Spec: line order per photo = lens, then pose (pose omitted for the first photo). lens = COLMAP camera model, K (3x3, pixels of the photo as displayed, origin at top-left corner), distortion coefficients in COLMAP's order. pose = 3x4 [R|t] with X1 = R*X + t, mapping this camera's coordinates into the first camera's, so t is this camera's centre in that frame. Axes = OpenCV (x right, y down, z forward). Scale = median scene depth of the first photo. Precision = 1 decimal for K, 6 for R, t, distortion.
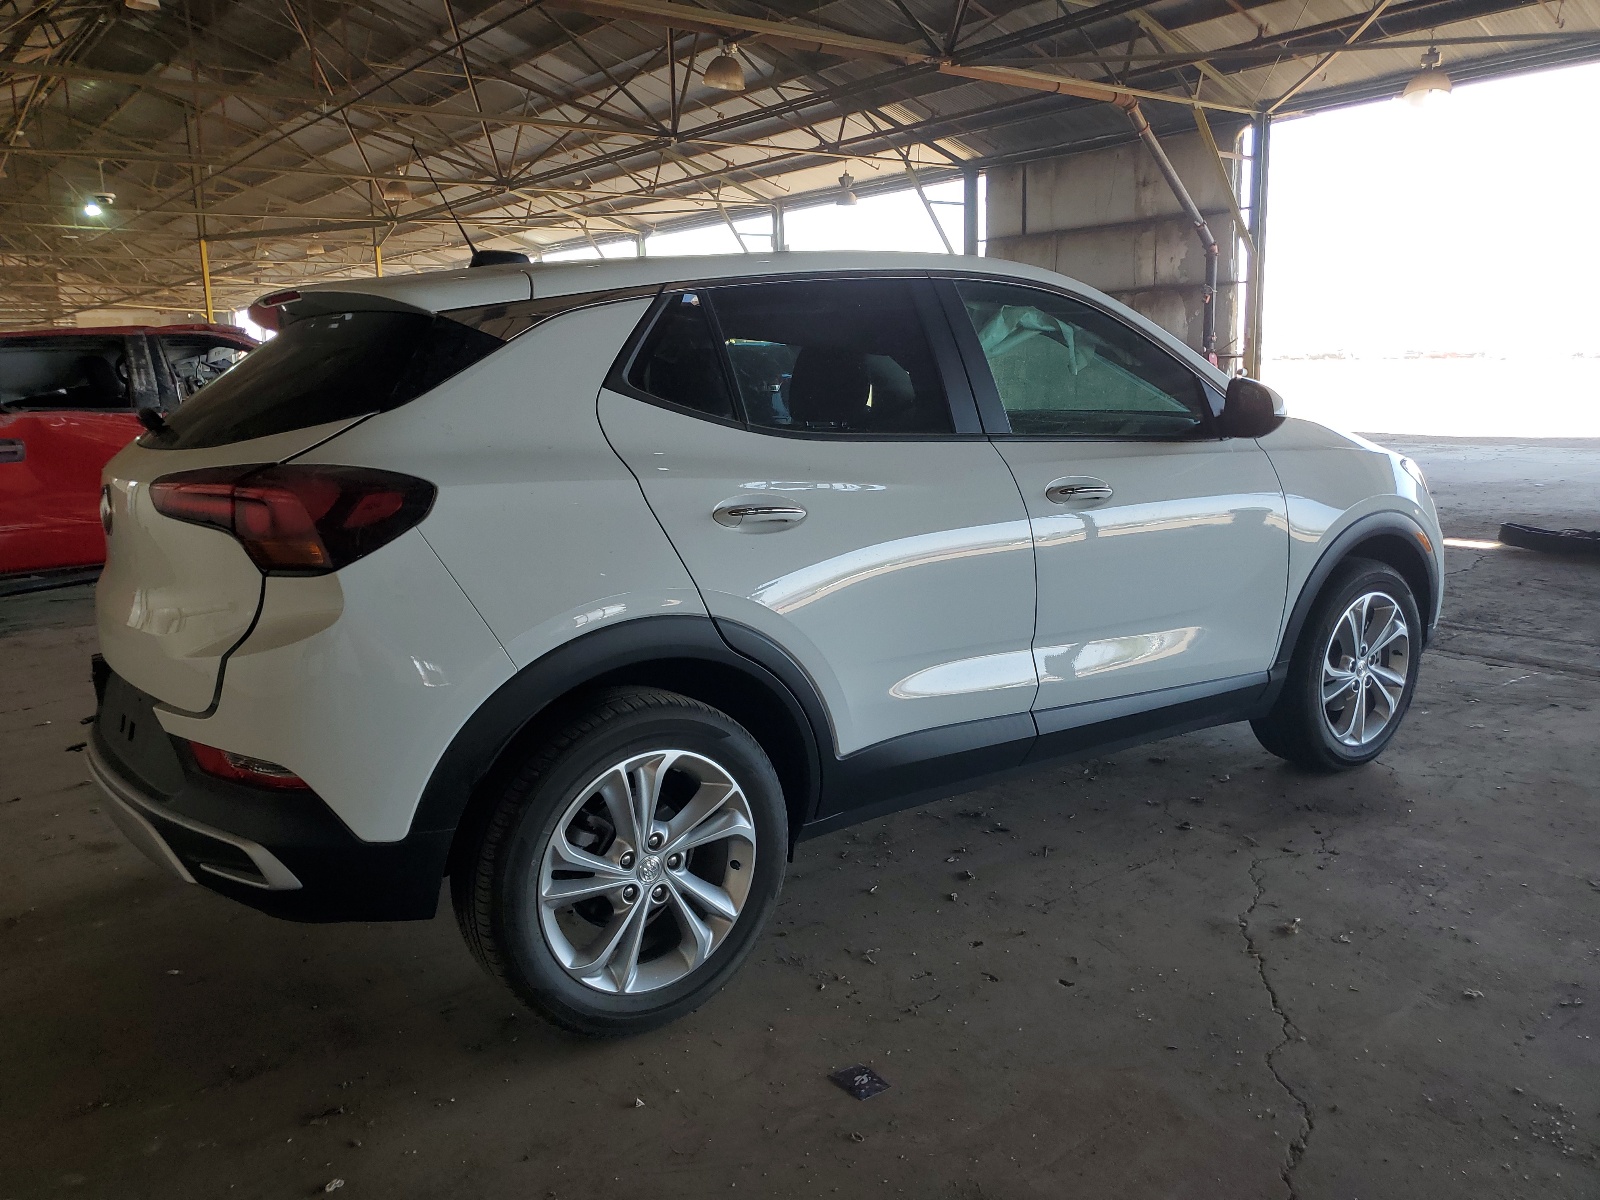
lens RADIAL K [[1237.7, 0, 794.0], [0, 1237.7, 605.1], [0, 0, 1]] dist [0.013484, -0.000114]
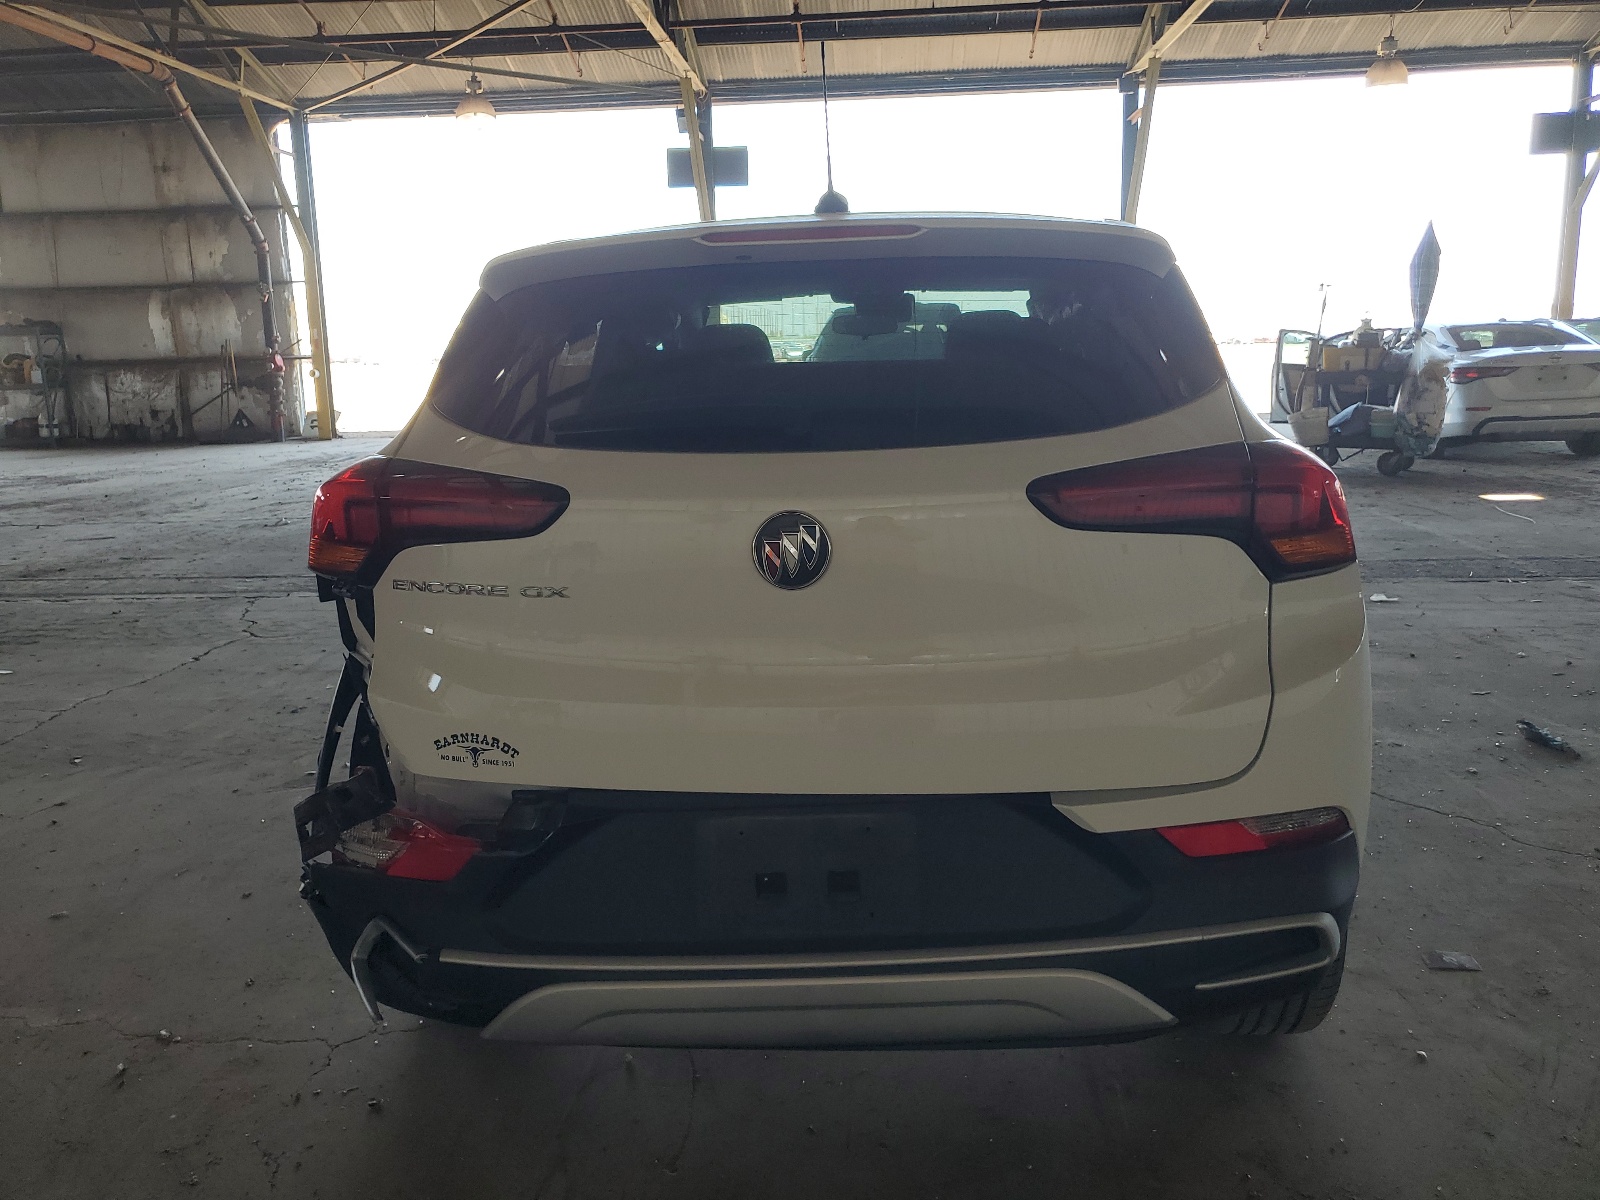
lens RADIAL K [[1237.7, 0, 792.8], [0, 1237.7, 595.1], [0, 0, 1]] dist [0.013484, -0.000114]
pose [[0.671459, -0.143126, 0.727088, -0.130676], [0.152308, 0.986878, 0.053610, -0.011323], [-0.725220, 0.074745, 0.684448, 0.073567]]
